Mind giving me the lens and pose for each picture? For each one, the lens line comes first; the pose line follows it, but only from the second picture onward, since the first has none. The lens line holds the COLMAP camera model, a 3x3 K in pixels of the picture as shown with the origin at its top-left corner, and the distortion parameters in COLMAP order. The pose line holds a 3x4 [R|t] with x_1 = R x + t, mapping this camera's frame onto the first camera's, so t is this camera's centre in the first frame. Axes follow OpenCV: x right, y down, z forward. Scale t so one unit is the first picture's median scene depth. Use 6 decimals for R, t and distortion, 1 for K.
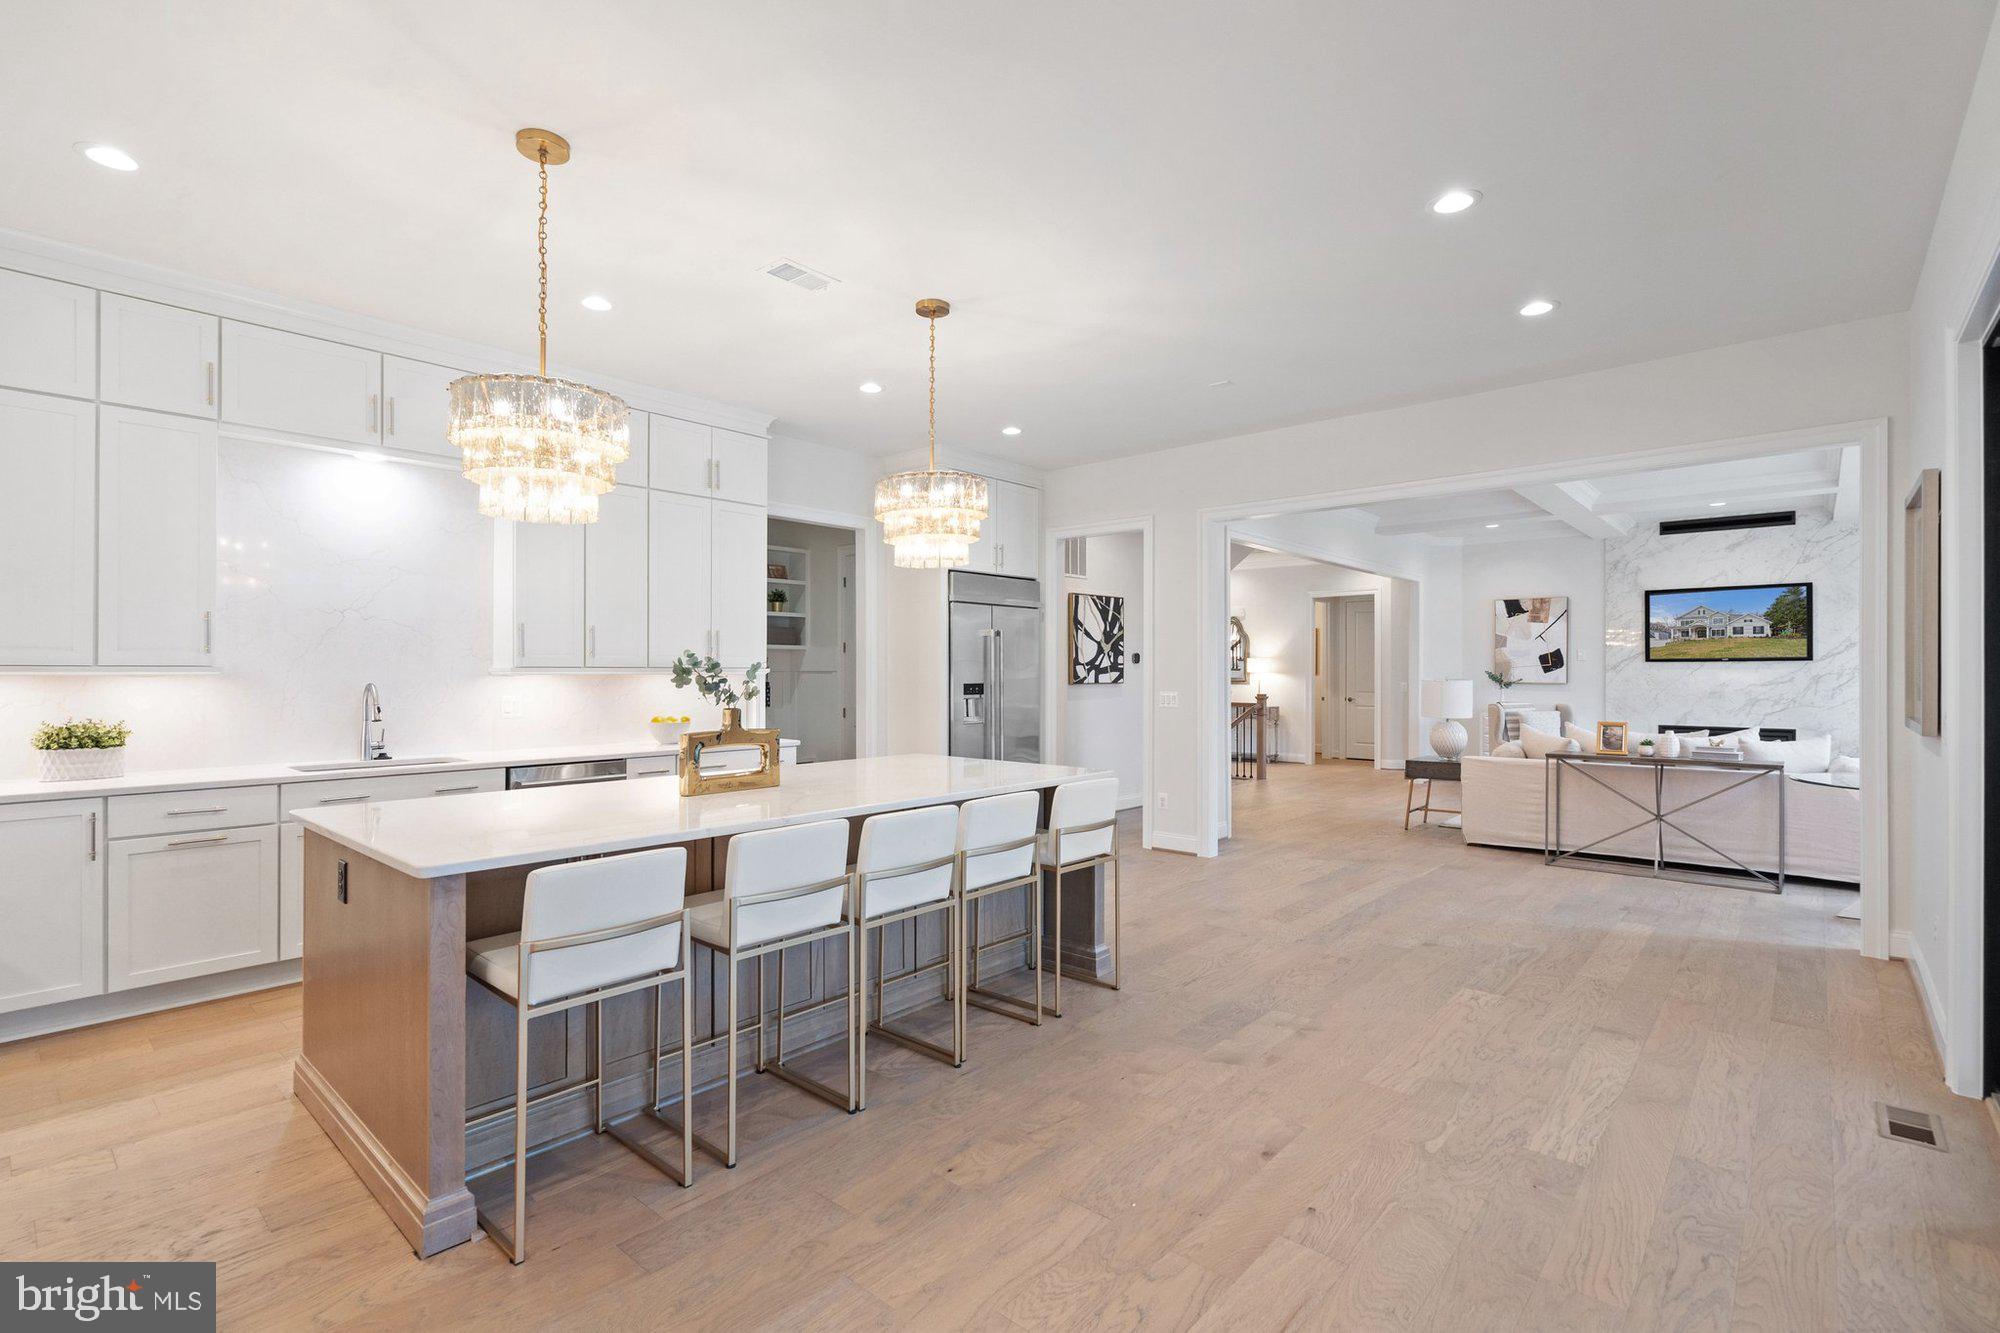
lens RADIAL K [[924.1, 0, 981.1], [0, 924.1, 672.5], [0, 0, 1]] dist [-0.005315, 0.000826]
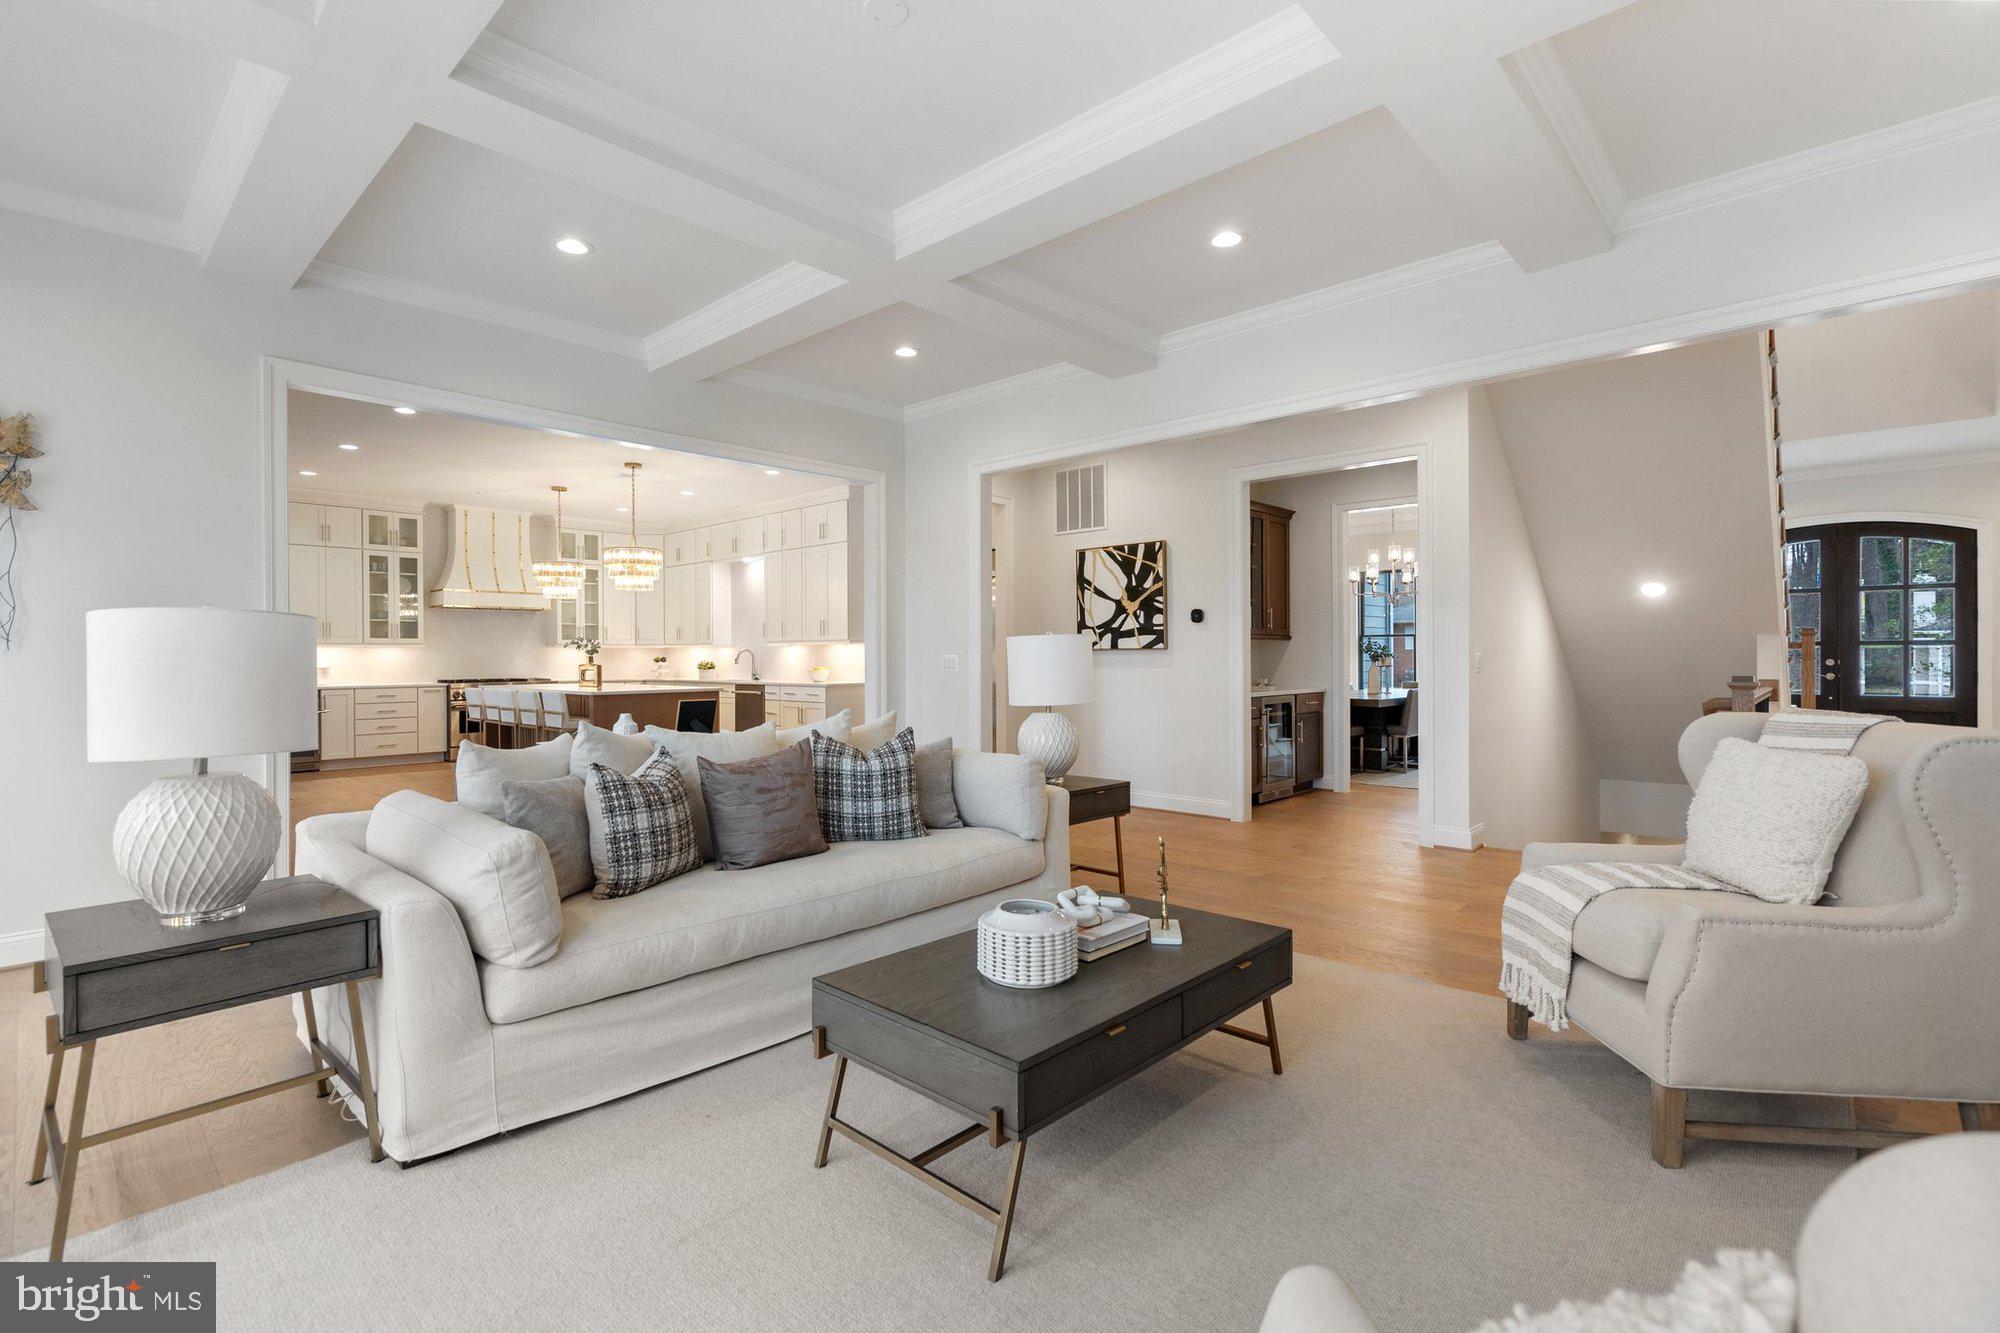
lens RADIAL K [[924.1, 0, 992.2], [0, 924.1, 651.4], [0, 0, 1]] dist [-0.005315, 0.000826]
pose [[-0.021298, -0.002083, -0.999771, 0.903760], [0.005455, 0.999983, -0.002200, 0.013825], [0.999758, -0.005501, -0.021286, 0.837004]]
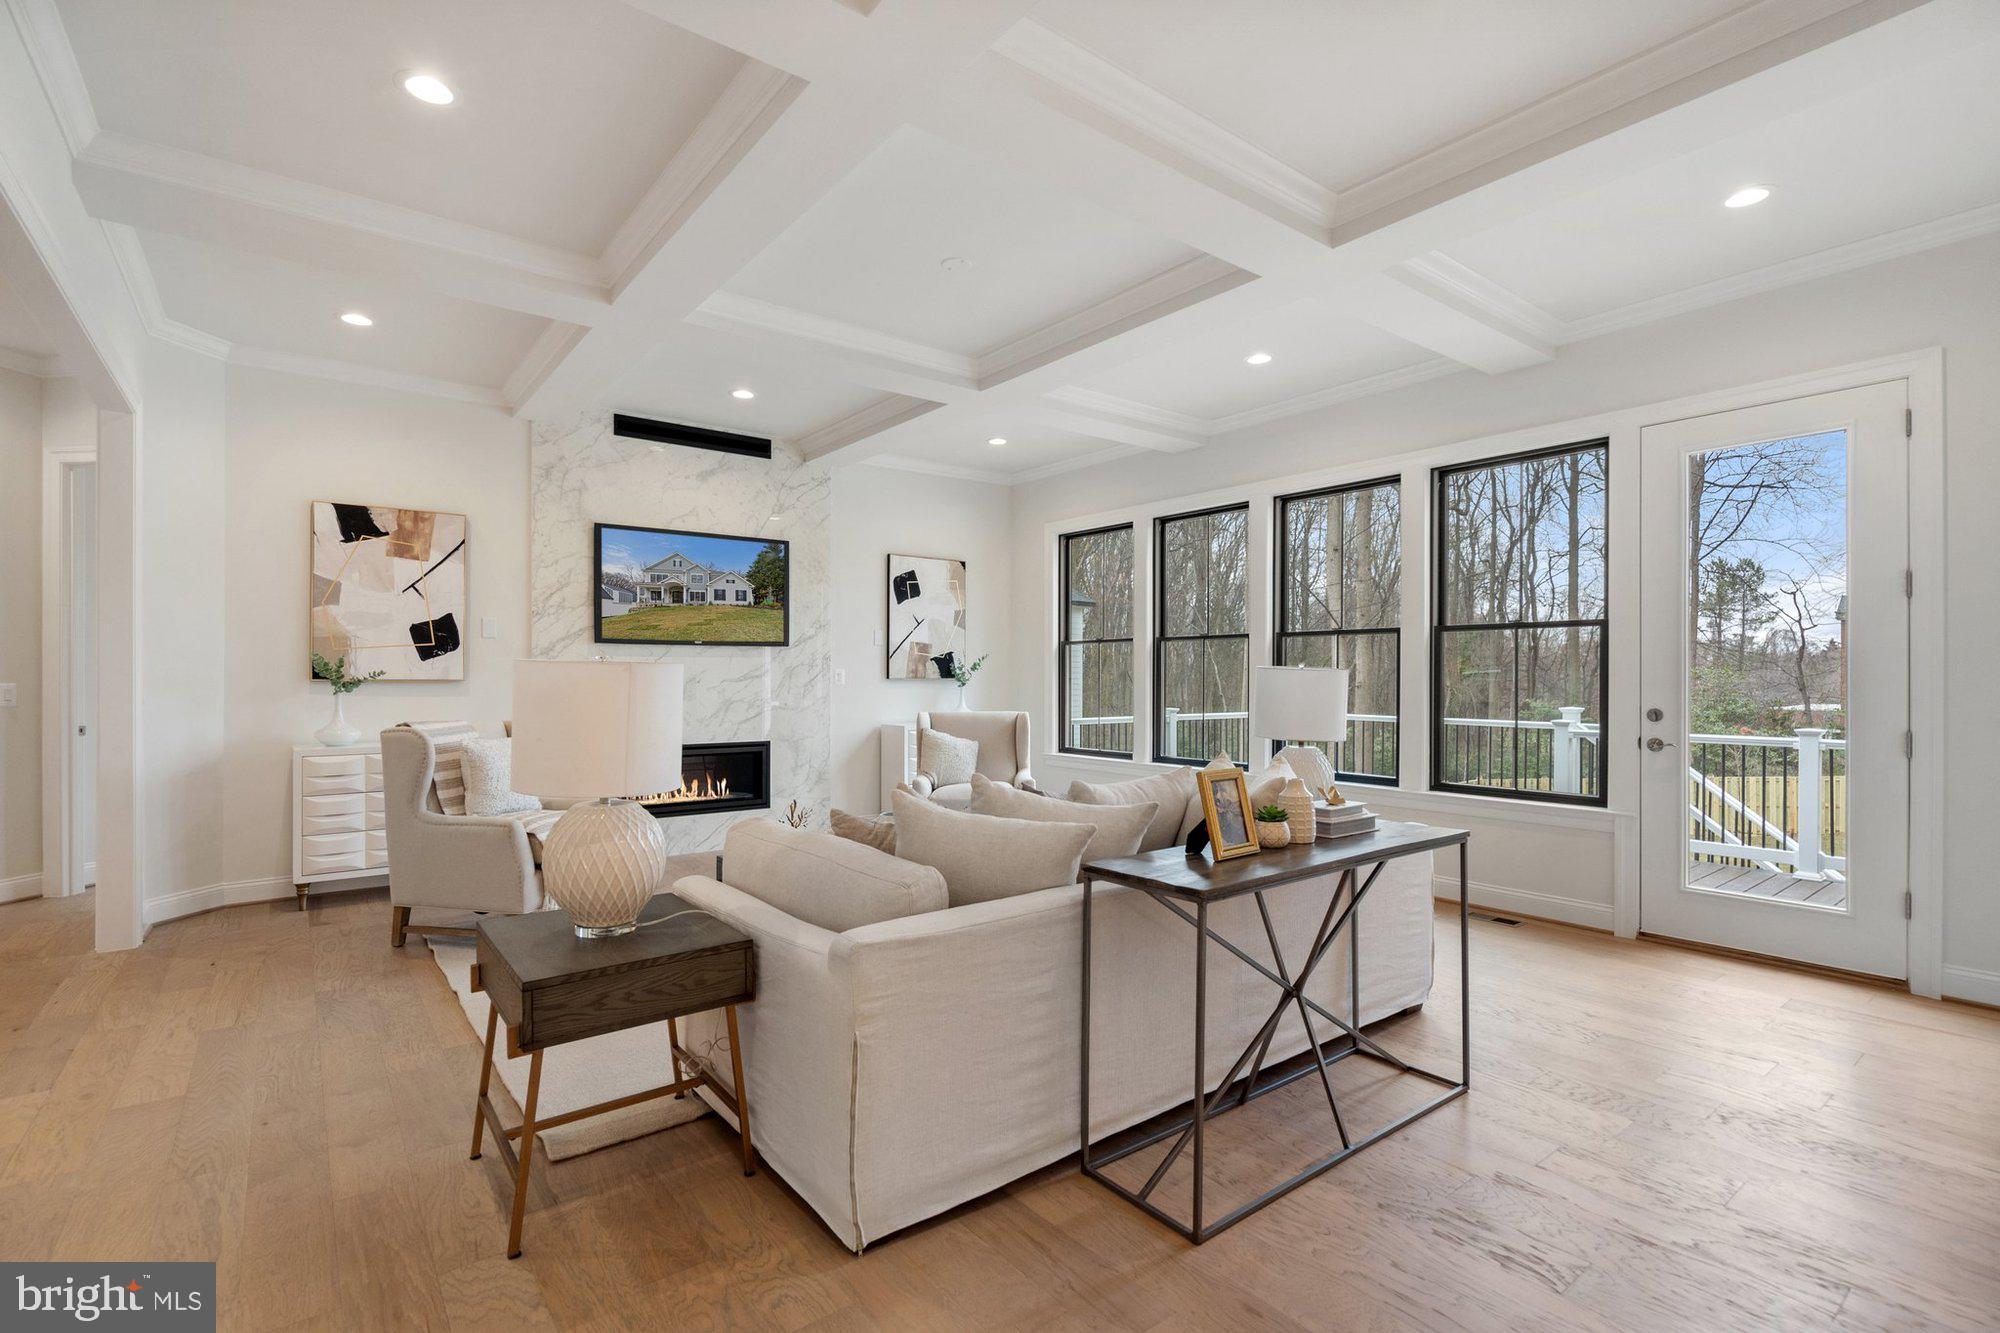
lens RADIAL K [[924.1, 0, 1001.9], [0, 924.1, 675.4], [0, 0, 1]] dist [-0.005315, 0.000826]
pose [[0.173696, -0.000972, 0.984799, 0.198384], [0.000915, 0.999999, 0.000825, 0.010185], [-0.984799, 0.000758, 0.173696, 0.700369]]
